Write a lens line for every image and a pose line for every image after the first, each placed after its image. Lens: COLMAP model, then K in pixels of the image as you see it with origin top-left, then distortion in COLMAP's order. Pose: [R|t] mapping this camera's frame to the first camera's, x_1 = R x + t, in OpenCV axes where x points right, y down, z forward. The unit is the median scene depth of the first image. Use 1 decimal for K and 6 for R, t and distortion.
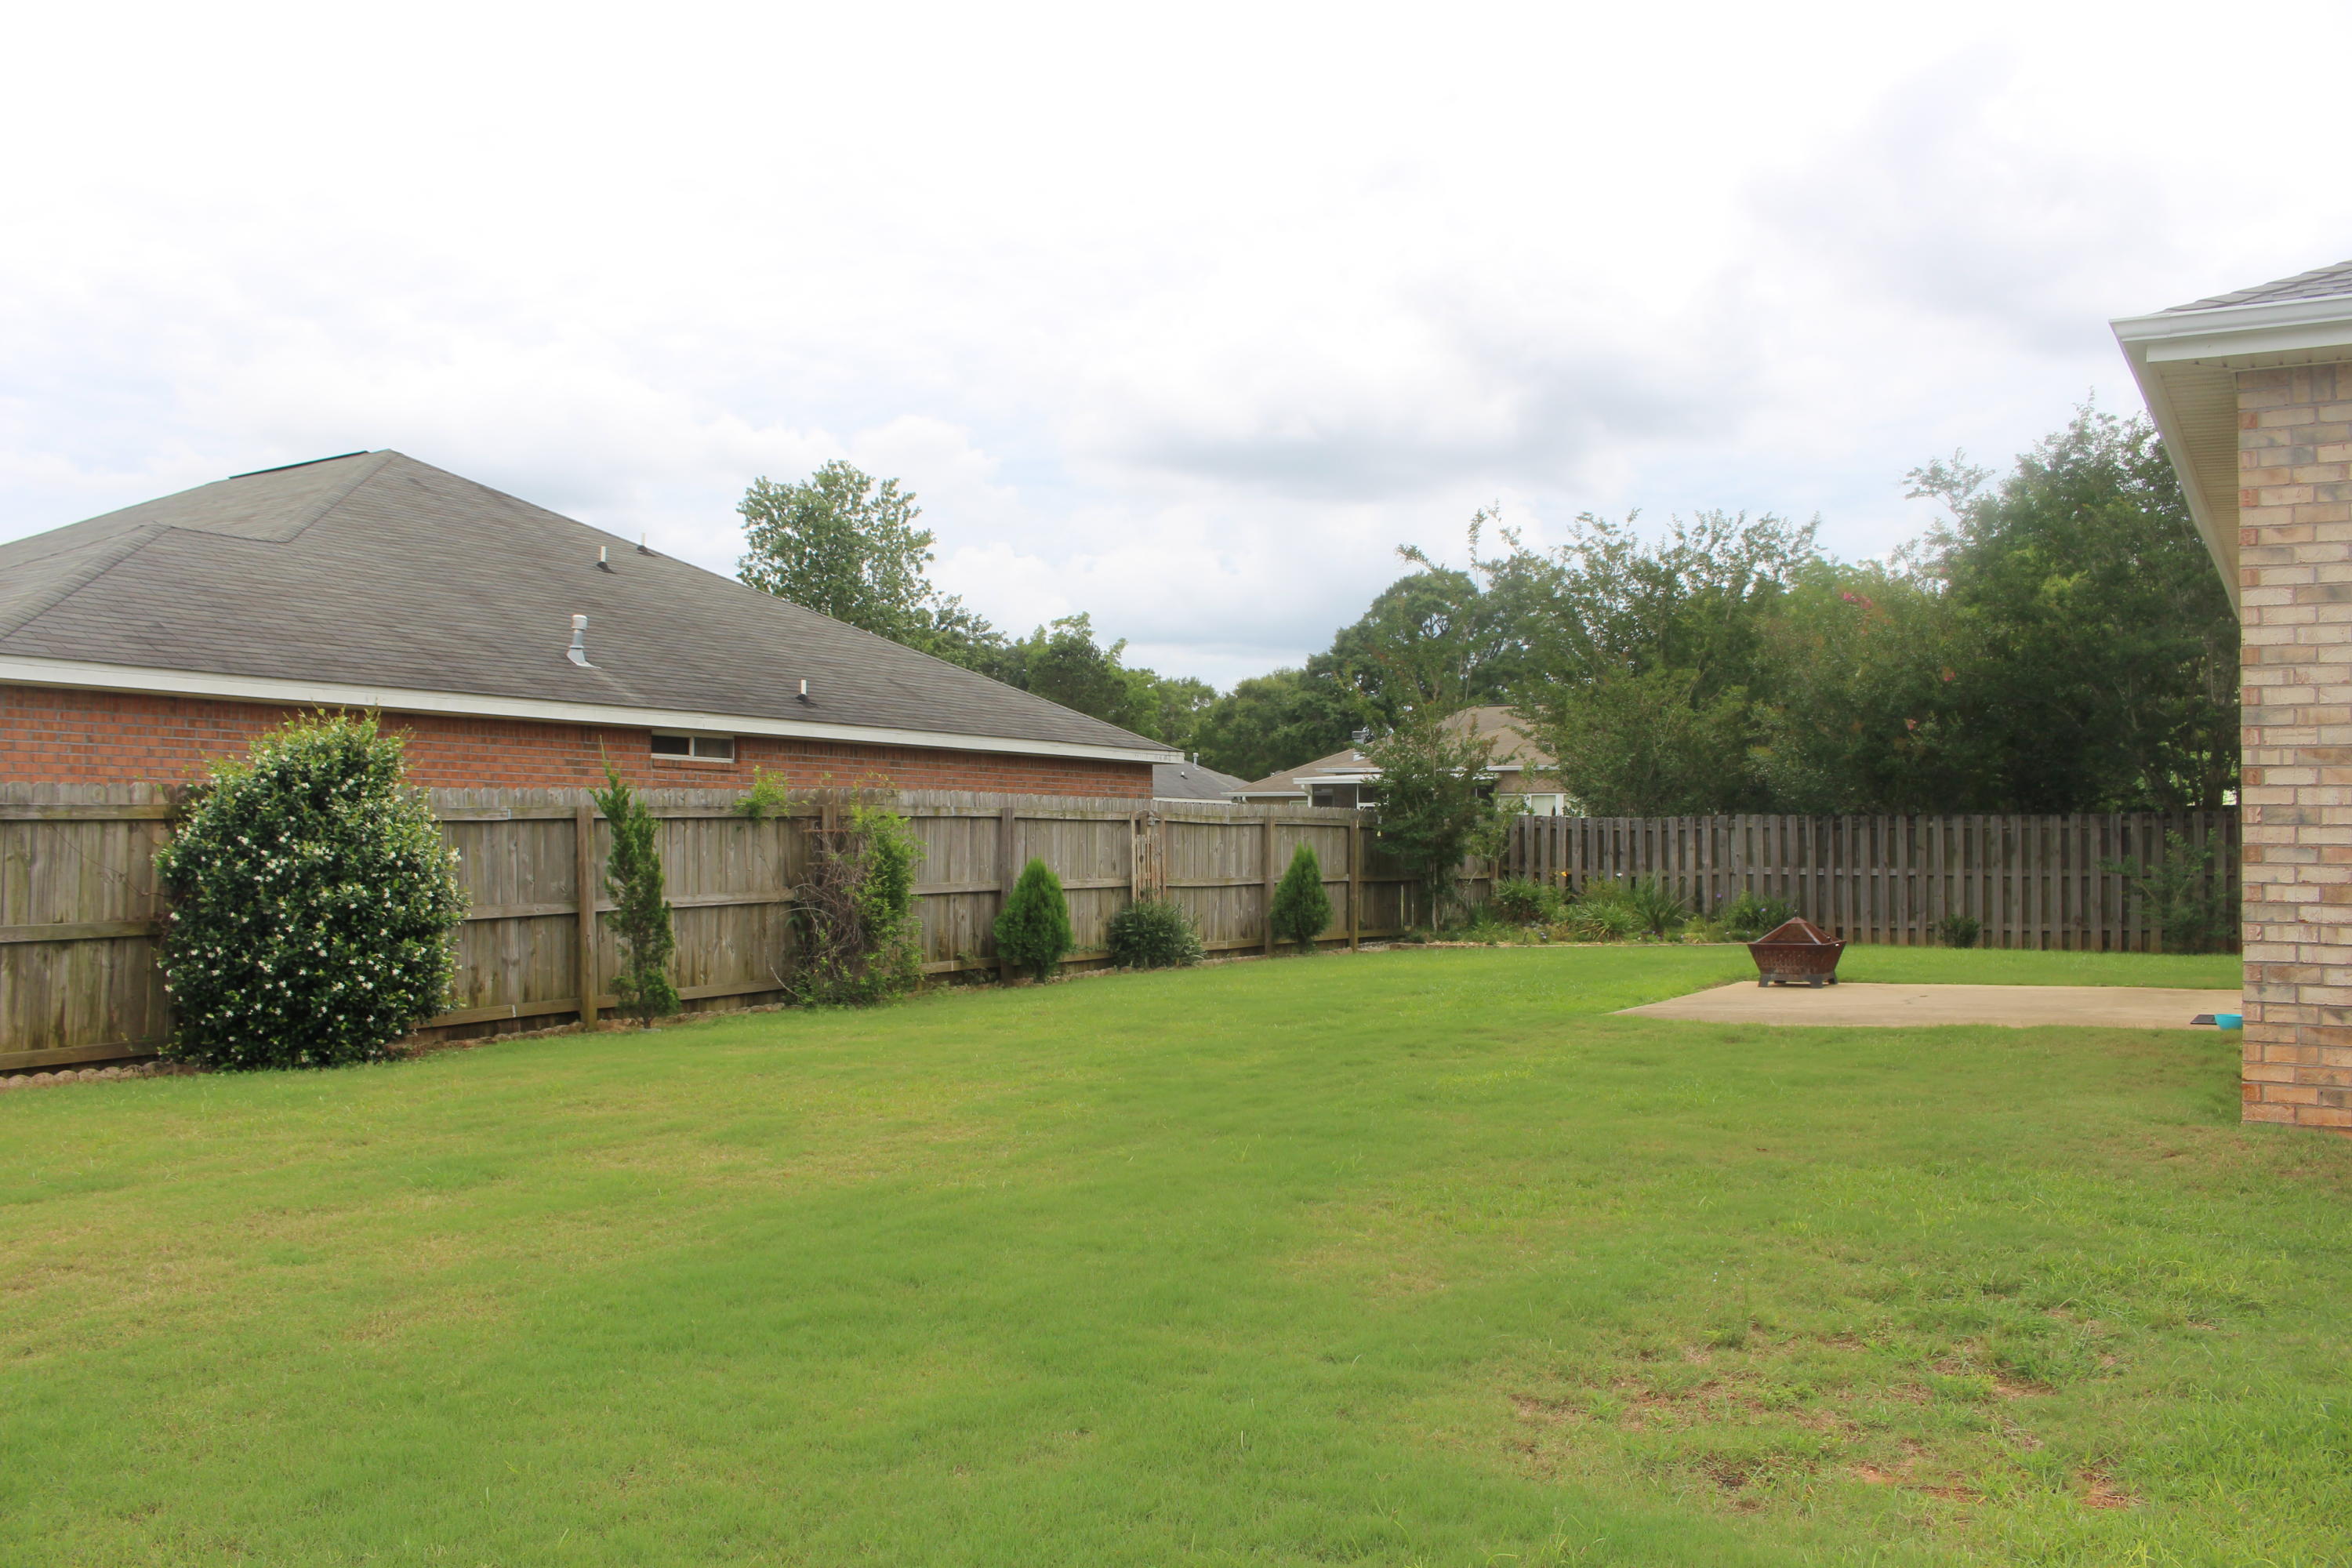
lens RADIAL K [[1952.8, 0, 1176.0], [0, 1952.8, 784.0], [0, 0, 1]] dist [-0.161145, 0.152127]
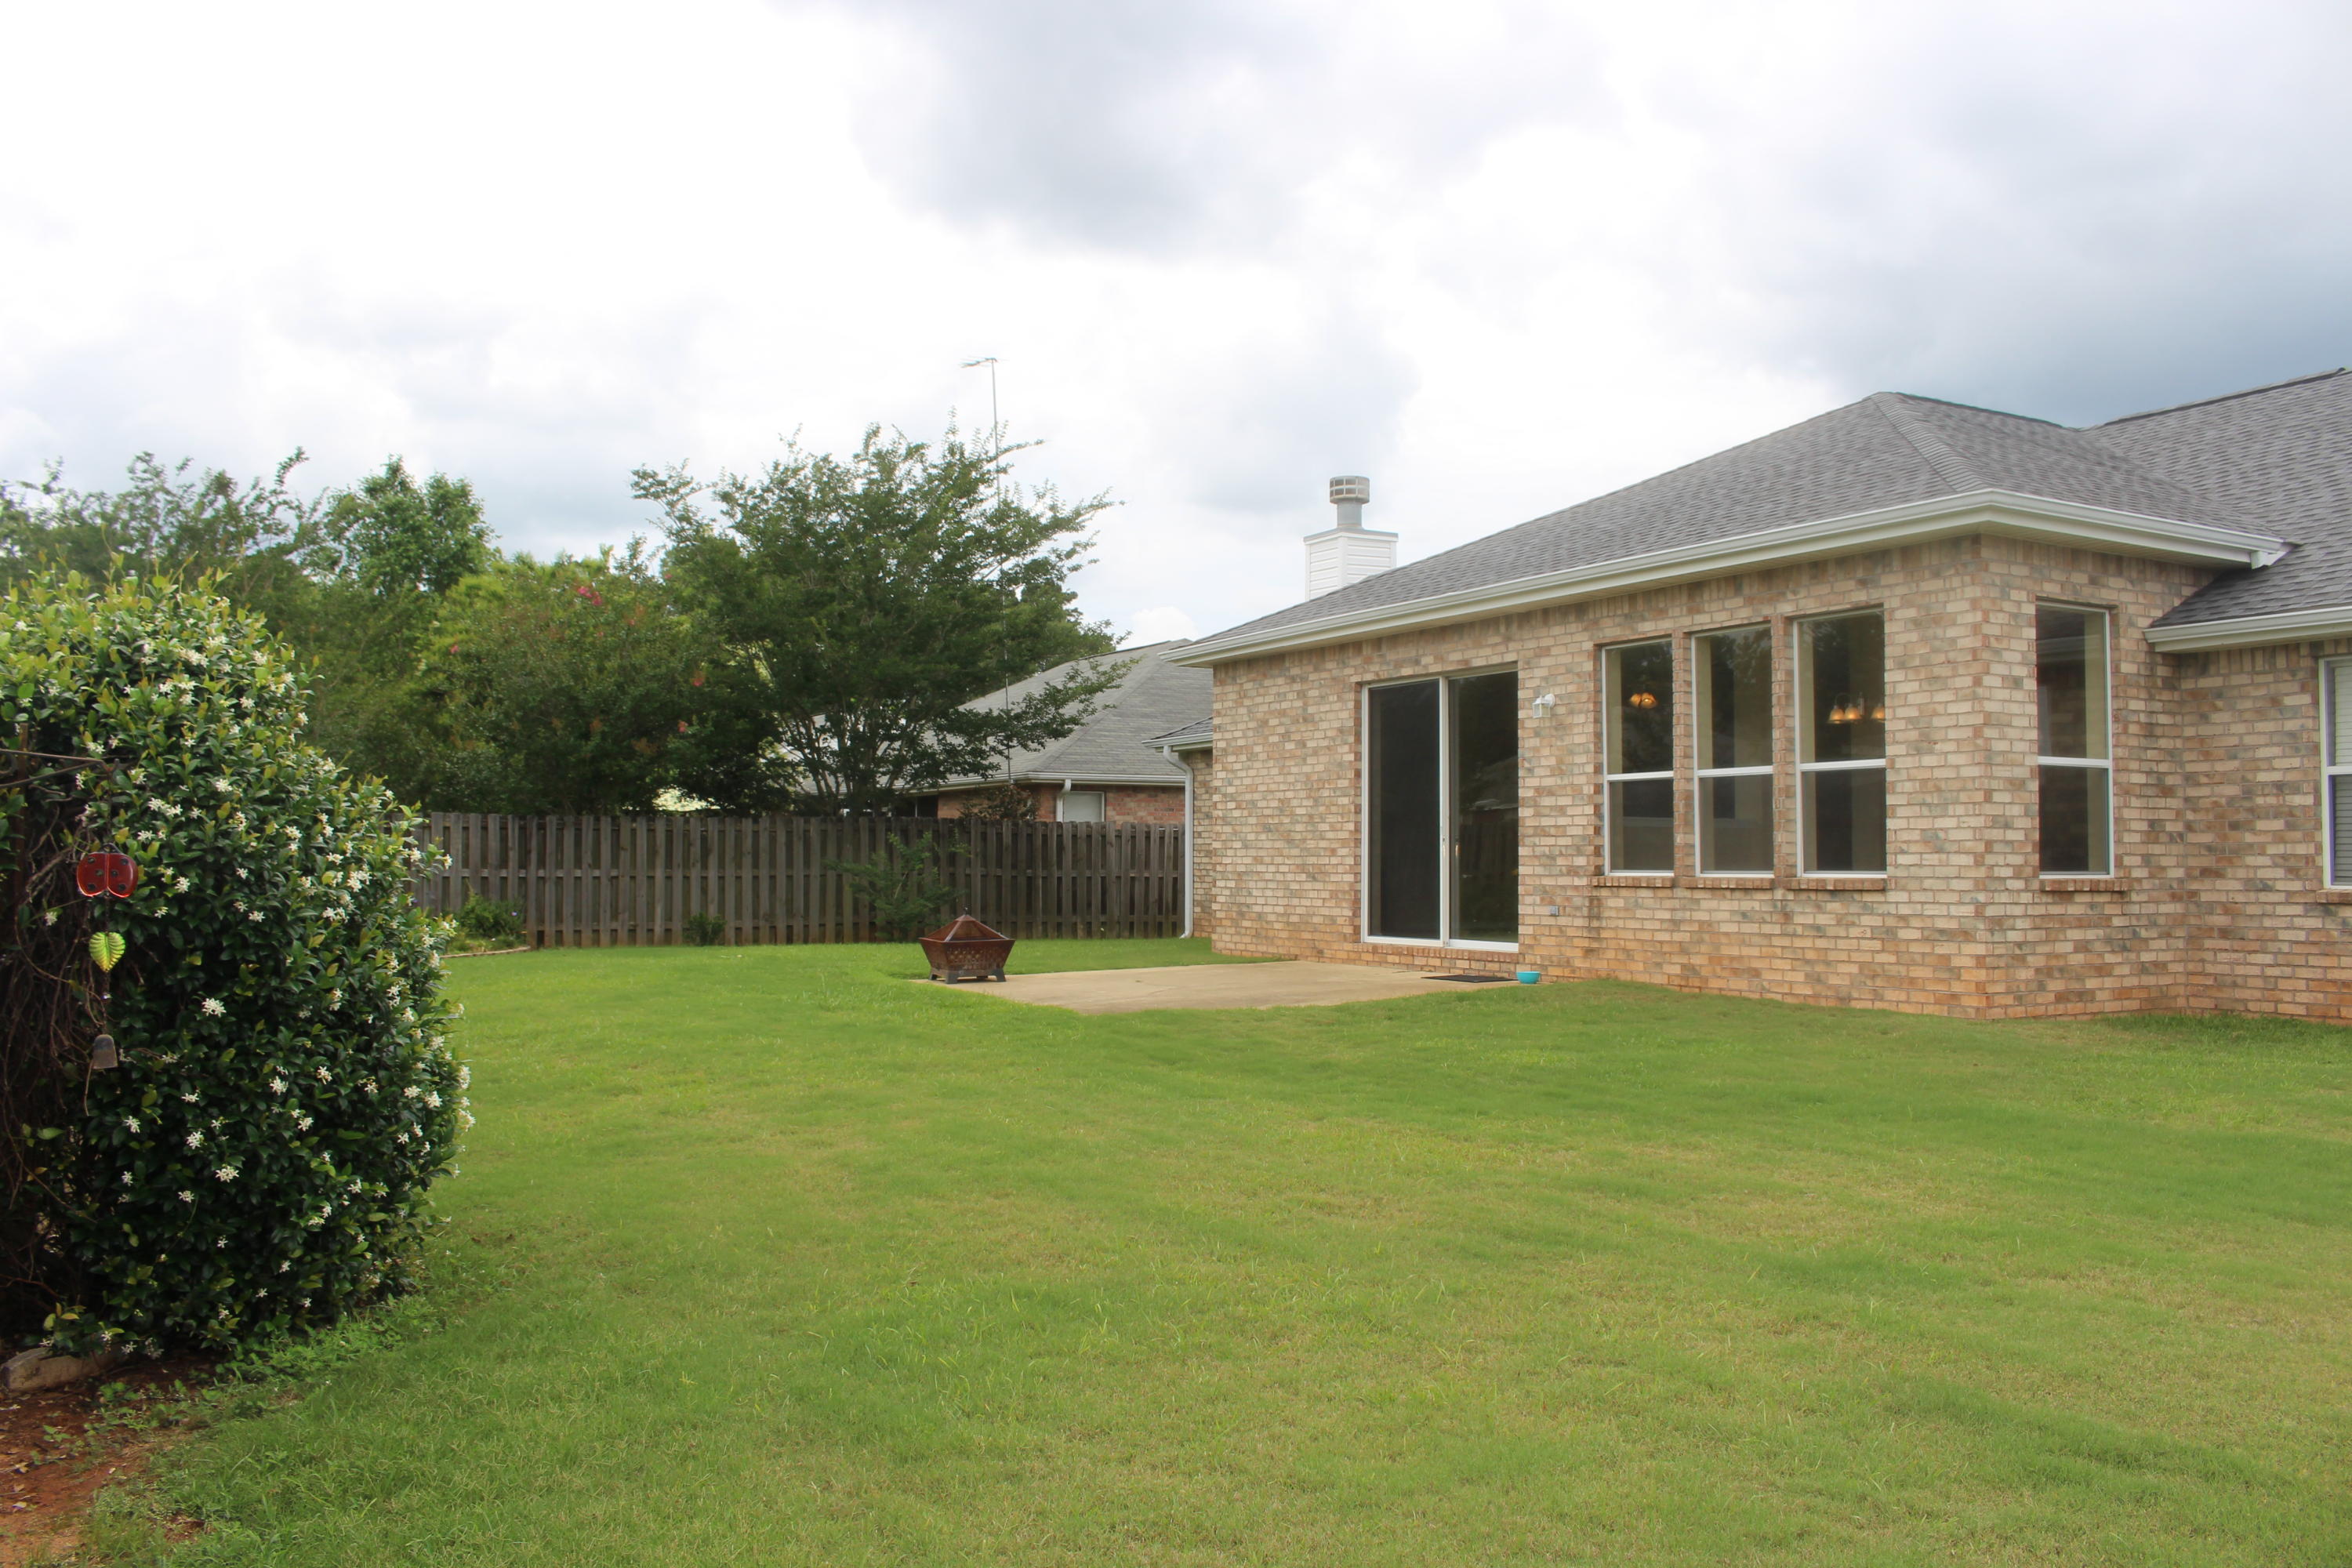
lens RADIAL K [[1952.8, 0, 1176.0], [0, 1952.8, 784.0], [0, 0, 1]] dist [-0.161145, 0.152127]
pose [[0.499492, 0.025996, 0.865928, -0.348829], [-0.024725, 0.999570, -0.015746, 0.008437], [-0.865966, -0.013545, 0.499920, 0.247860]]
